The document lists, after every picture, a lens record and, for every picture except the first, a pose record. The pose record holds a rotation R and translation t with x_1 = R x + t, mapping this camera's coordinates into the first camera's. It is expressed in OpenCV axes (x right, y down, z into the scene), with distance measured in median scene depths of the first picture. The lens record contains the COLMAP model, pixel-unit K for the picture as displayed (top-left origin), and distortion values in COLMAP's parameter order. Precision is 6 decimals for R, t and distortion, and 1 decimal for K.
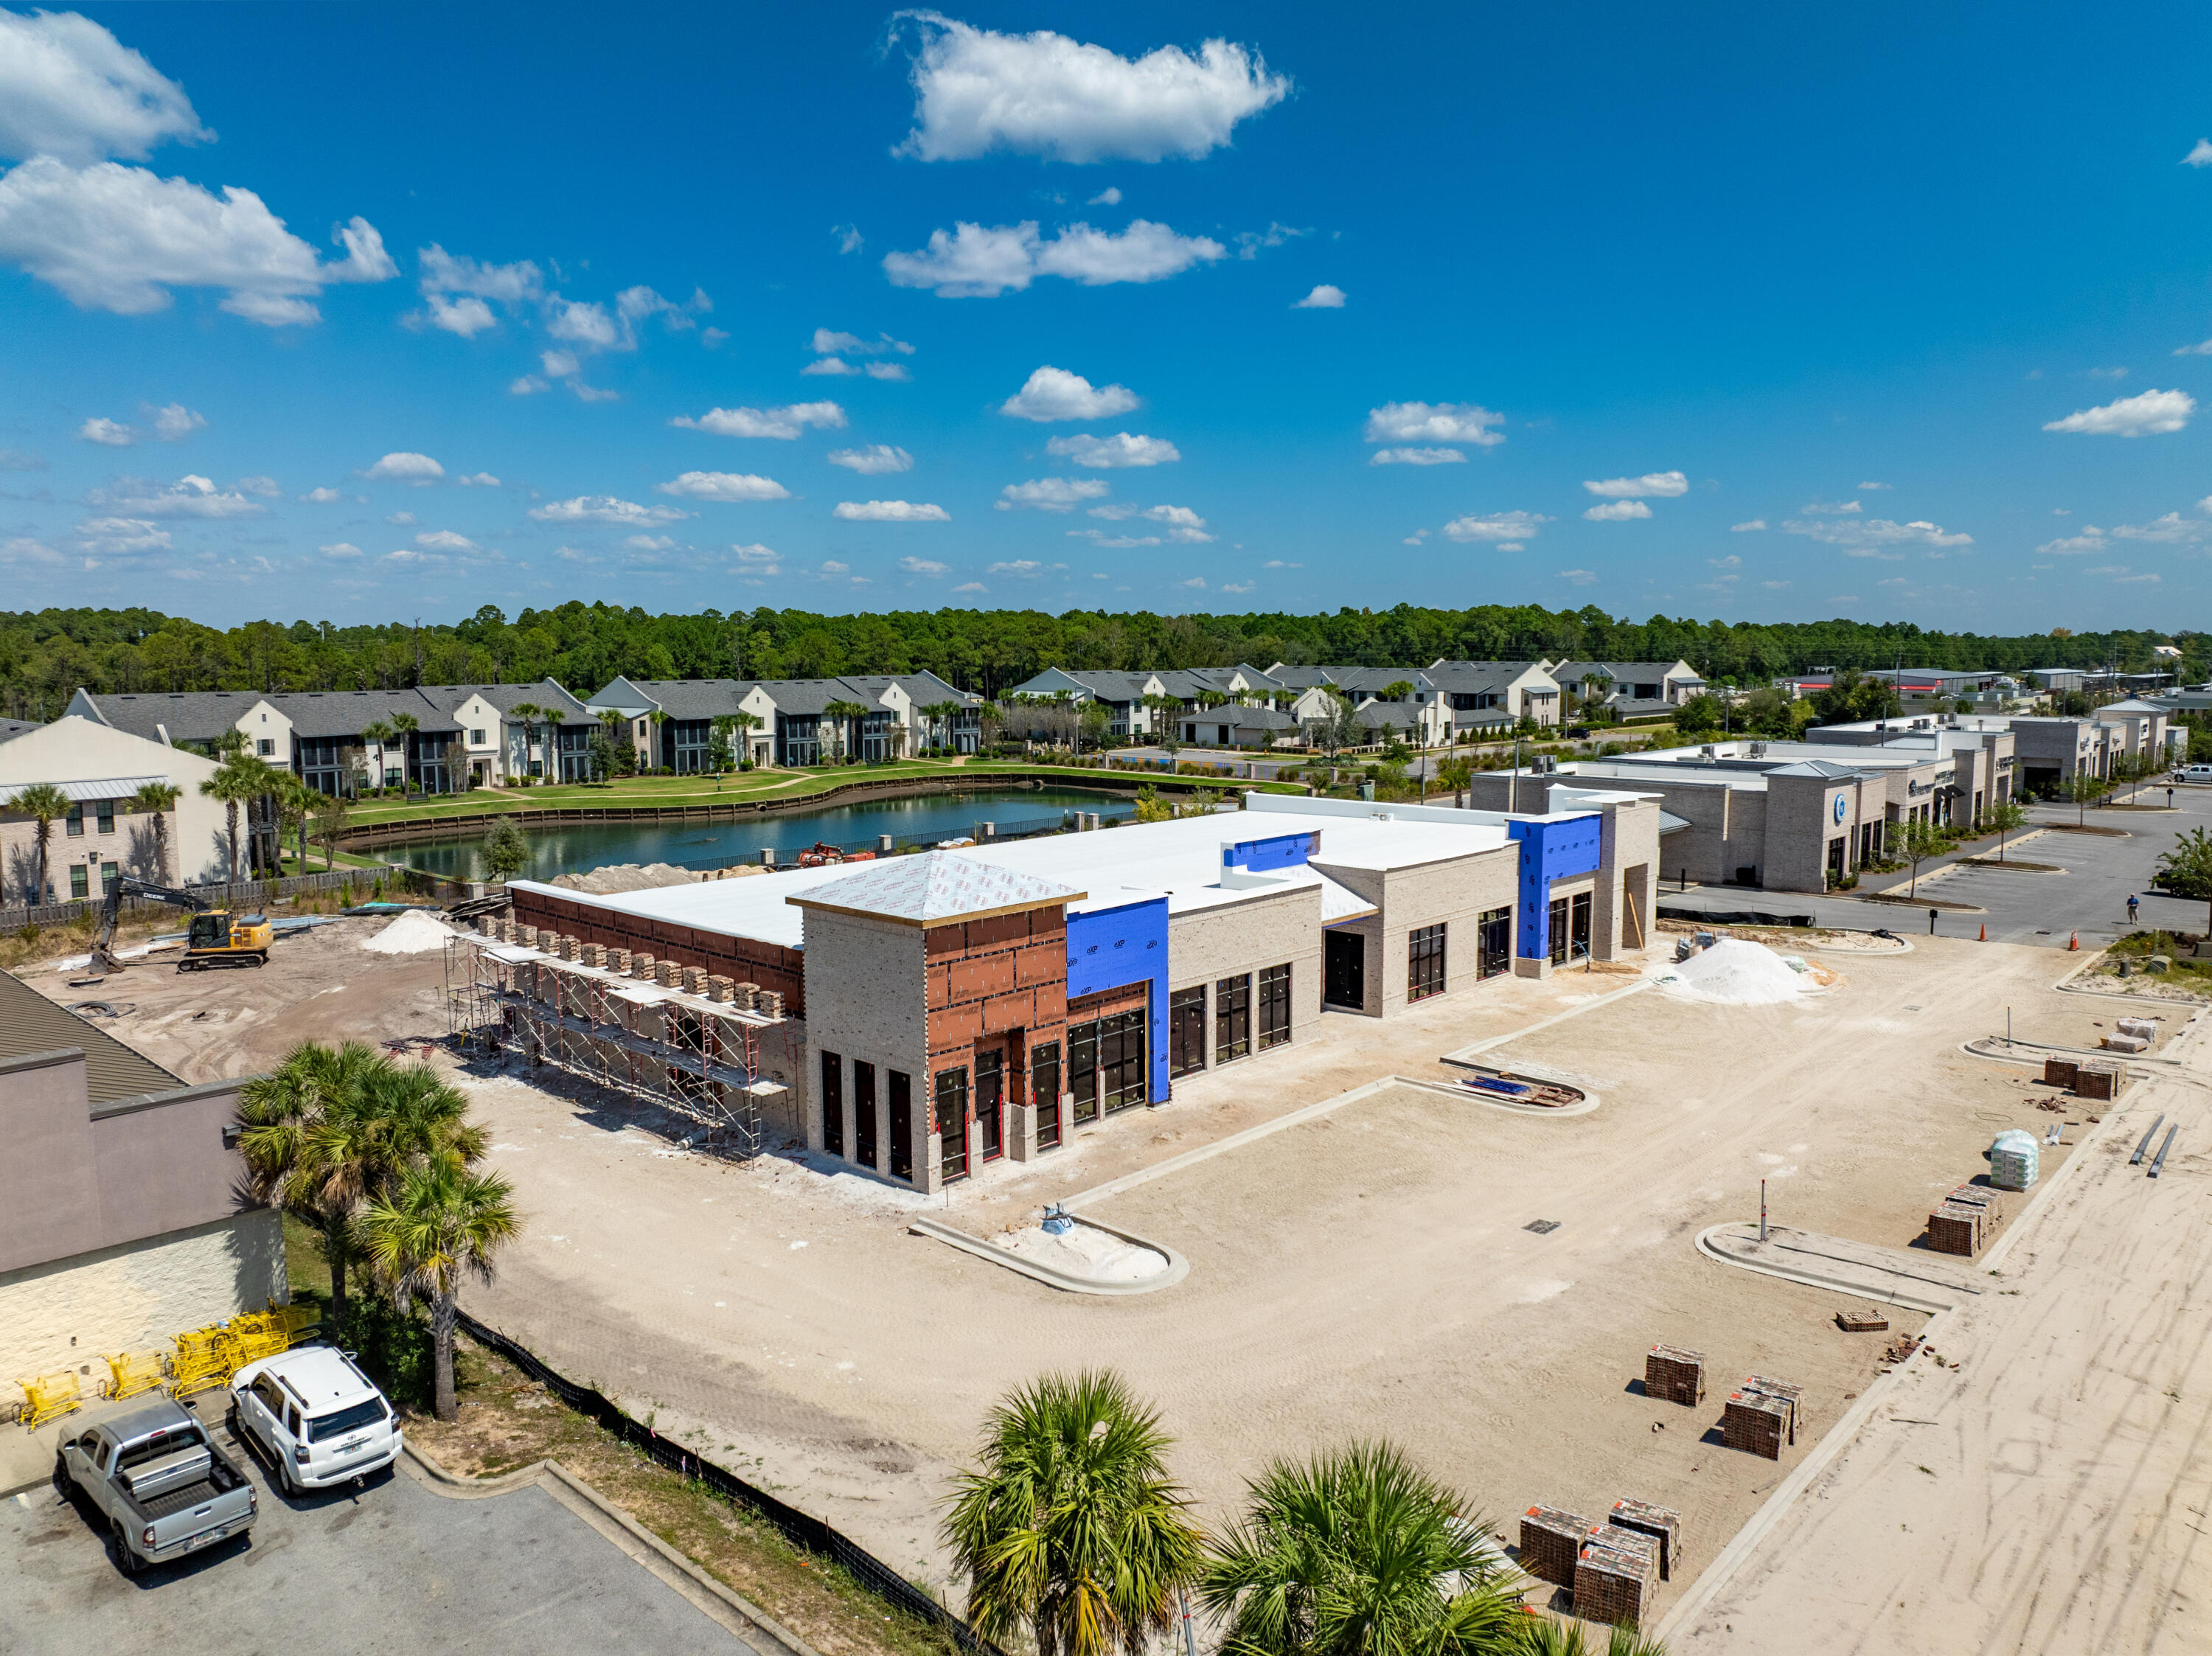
lens RADIAL K [[1557.2, 0, 1113.5], [0, 1557.2, 806.4], [0, 0, 1]] dist [-0.034212, -0.006957]
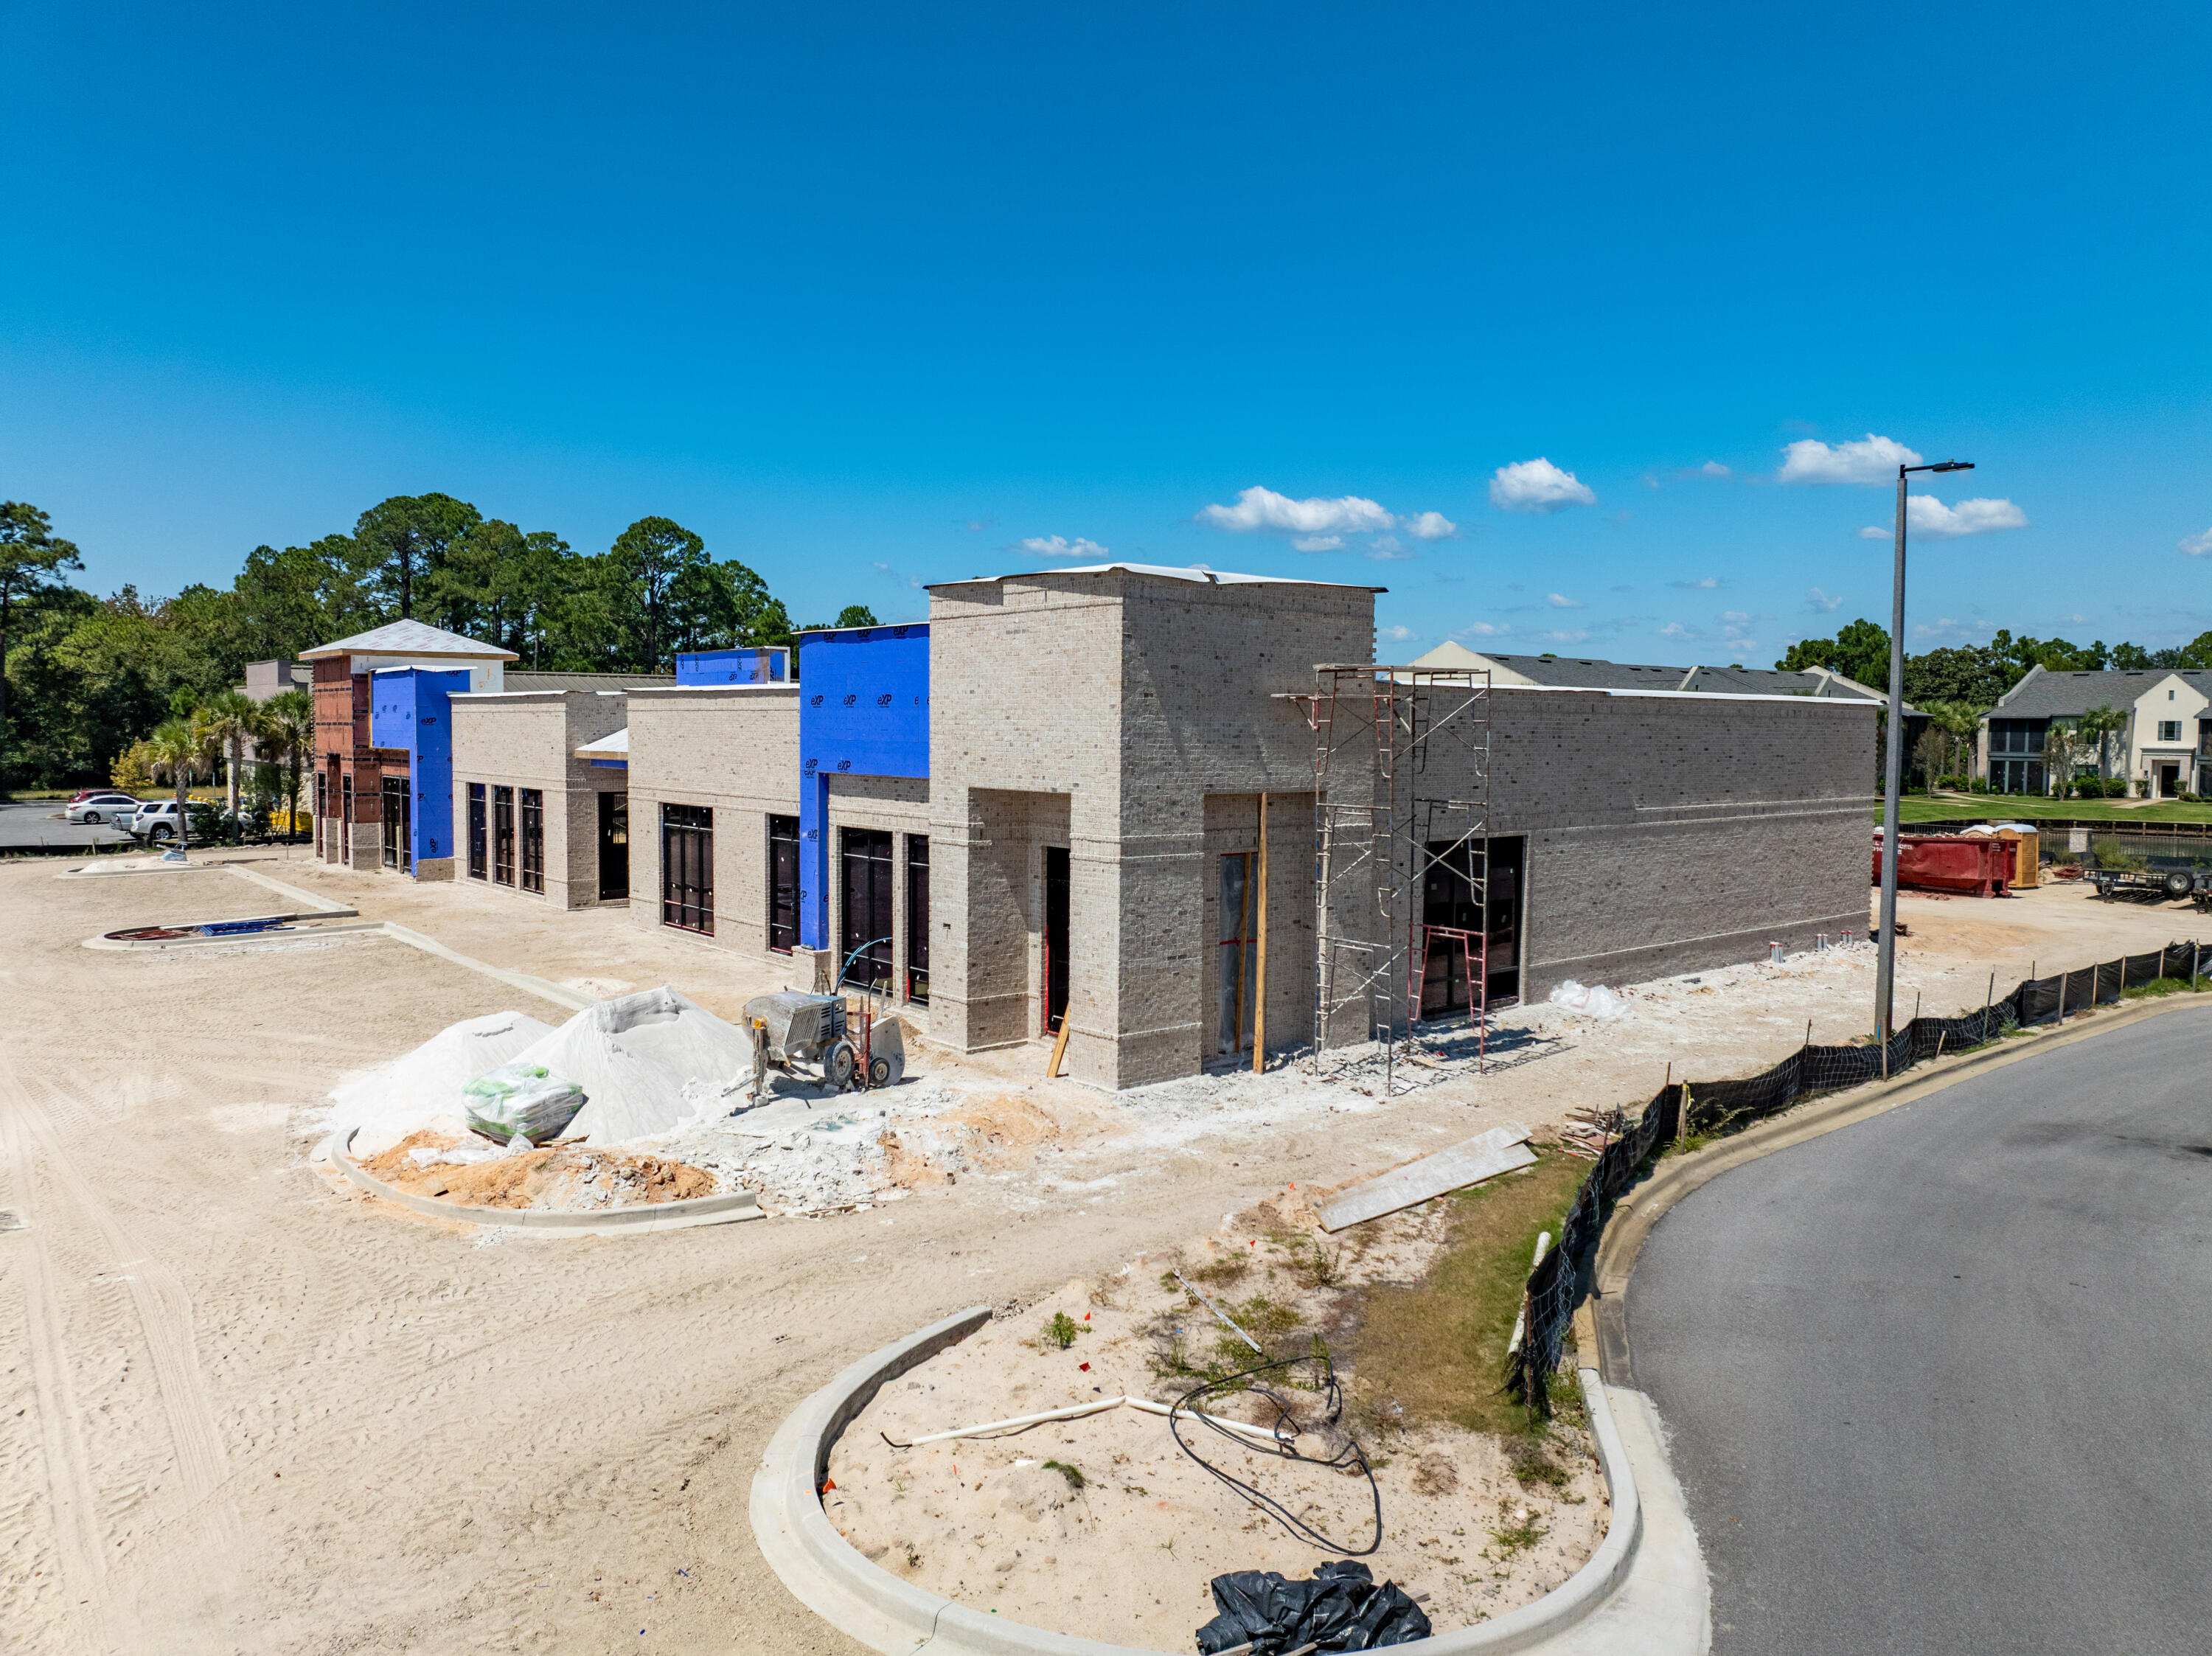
lens RADIAL K [[1557.2, 0, 1111.9], [0, 1557.2, 802.1], [0, 0, 1]] dist [-0.034212, -0.006957]
pose [[-0.129773, 0.050636, -0.990250, 0.312606], [-0.111168, 0.991656, 0.065276, 0.008491], [0.985292, 0.118555, -0.123061, 0.507325]]
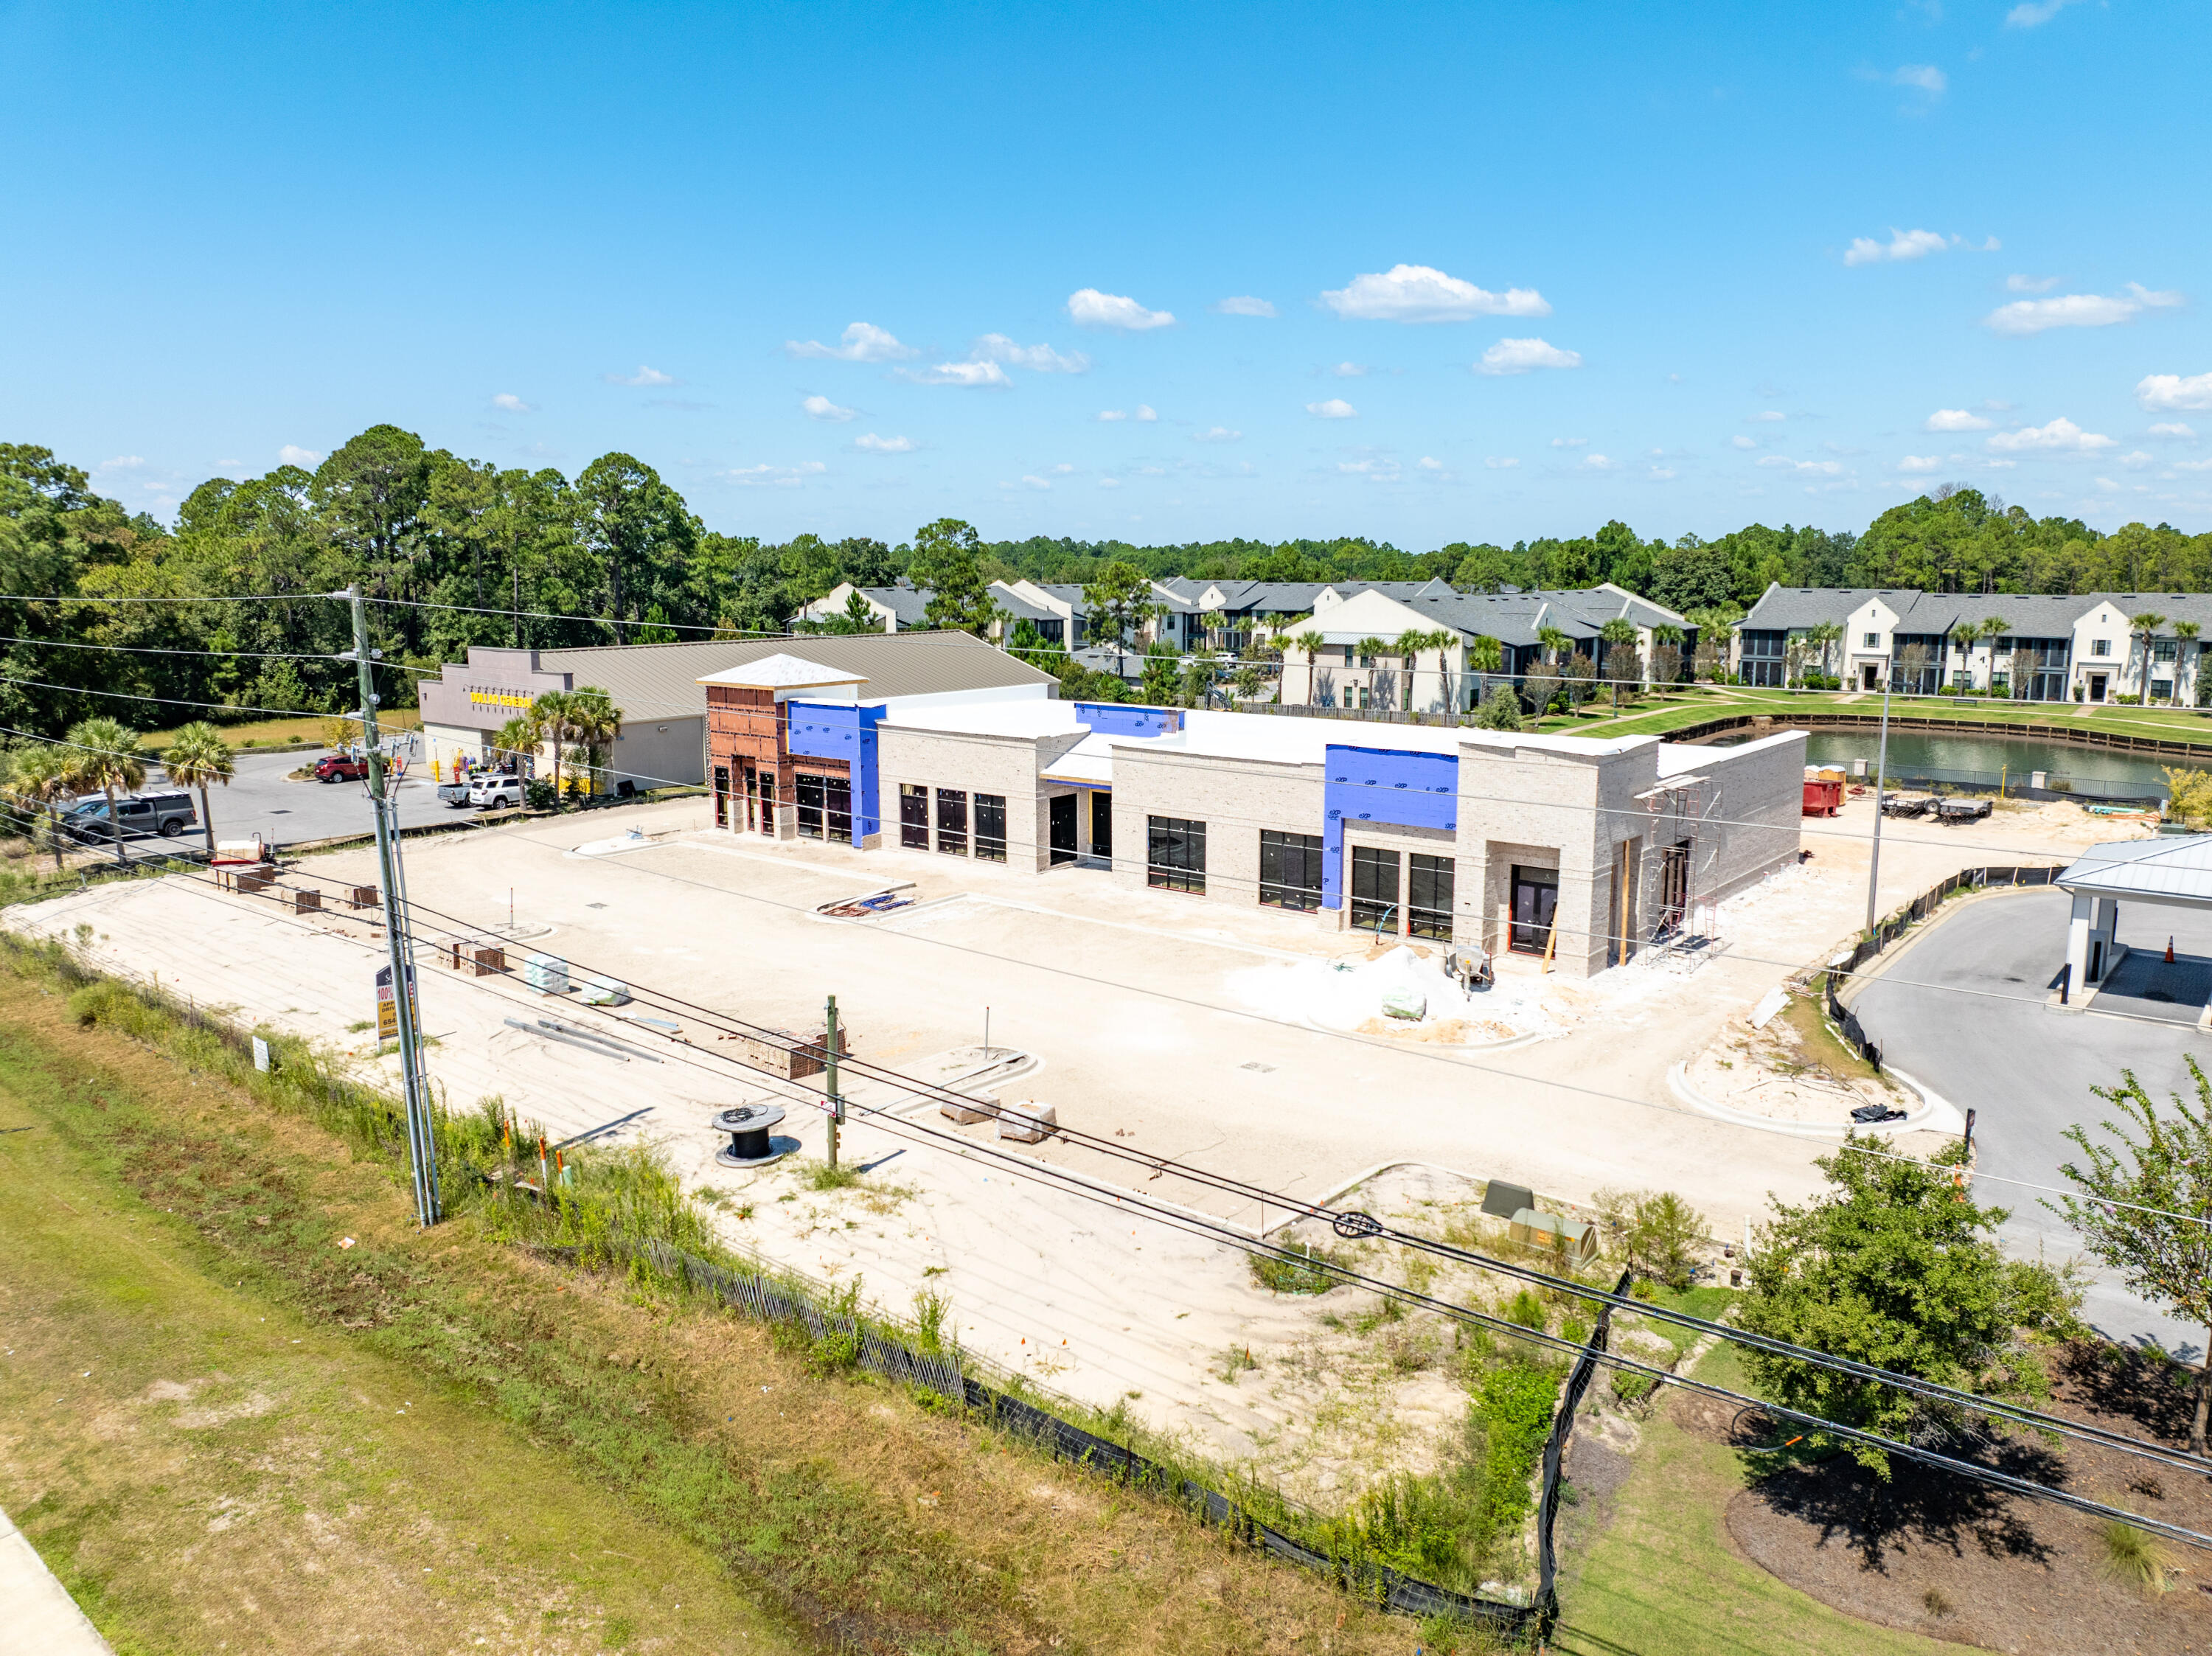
lens RADIAL K [[1557.2, 0, 1115.0], [0, 1557.2, 800.0], [0, 0, 1]] dist [-0.034212, -0.006957]
pose [[0.056780, 0.153520, -0.986513, 0.483290], [-0.101722, 0.983854, 0.147252, -0.031008], [0.993191, 0.091989, 0.071480, 0.367665]]
